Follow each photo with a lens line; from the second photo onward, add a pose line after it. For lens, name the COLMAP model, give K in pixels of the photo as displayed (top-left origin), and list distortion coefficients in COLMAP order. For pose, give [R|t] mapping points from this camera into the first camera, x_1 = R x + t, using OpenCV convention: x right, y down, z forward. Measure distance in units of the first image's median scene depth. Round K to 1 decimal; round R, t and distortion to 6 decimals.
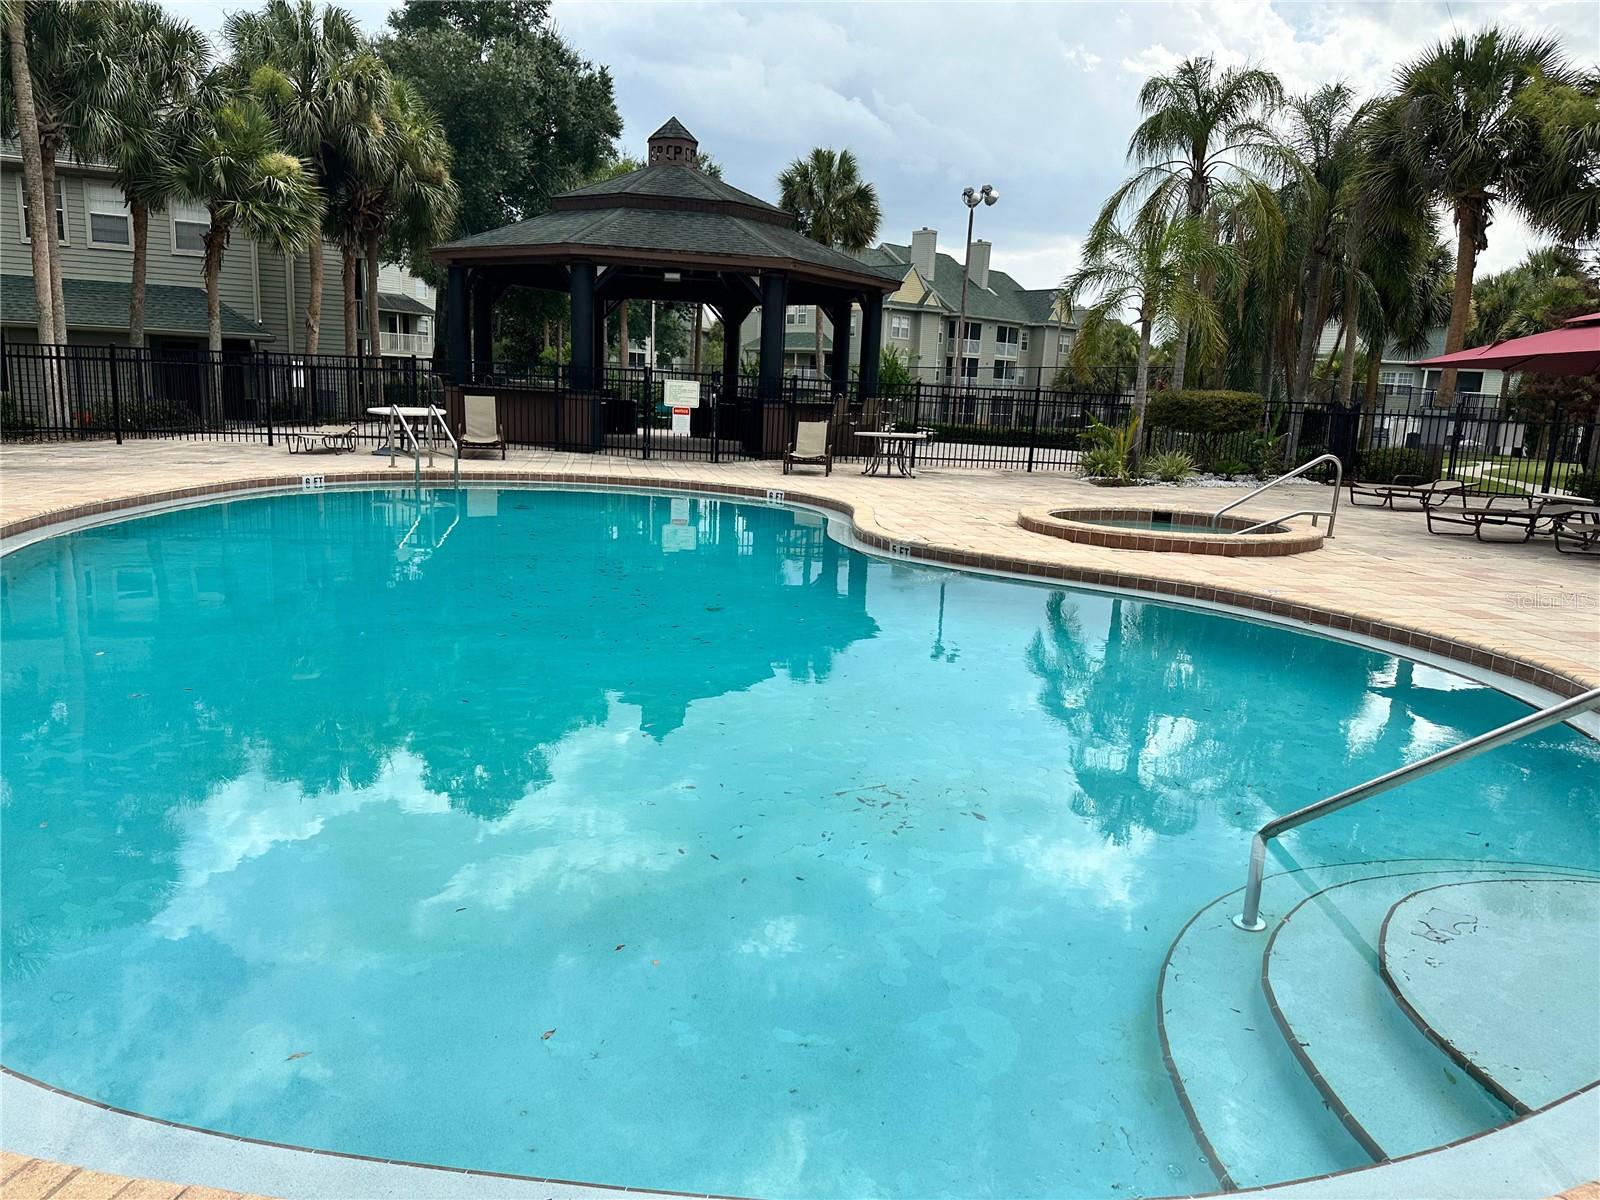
lens RADIAL K [[1101.0, 0, 800.0], [0, 1101.0, 600.0], [0, 0, 1]] dist [0.040570, -0.056501]
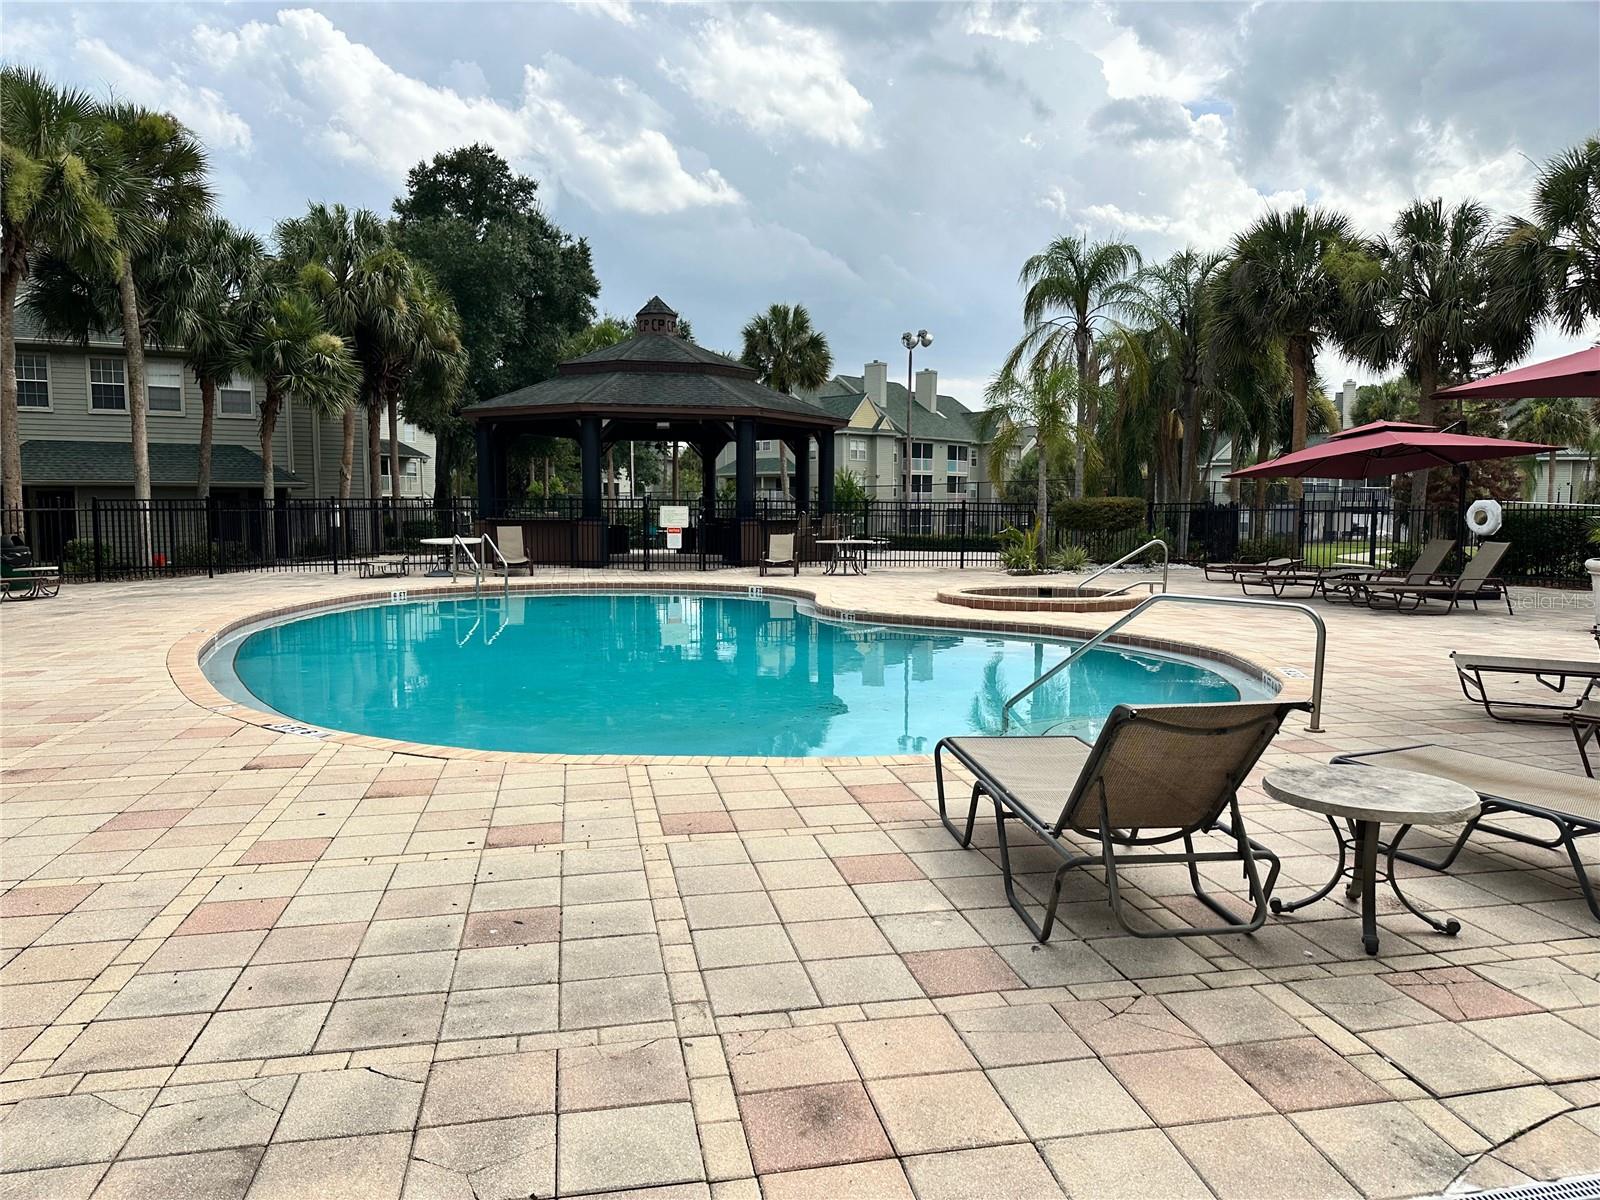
lens RADIAL K [[1101.0, 0, 800.0], [0, 1101.0, 600.0], [0, 0, 1]] dist [0.040570, -0.056501]
pose [[0.998650, -0.044496, 0.026784, -0.003102], [0.047109, 0.993197, -0.106495, 0.034486], [-0.021863, 0.107613, 0.993952, -0.174853]]
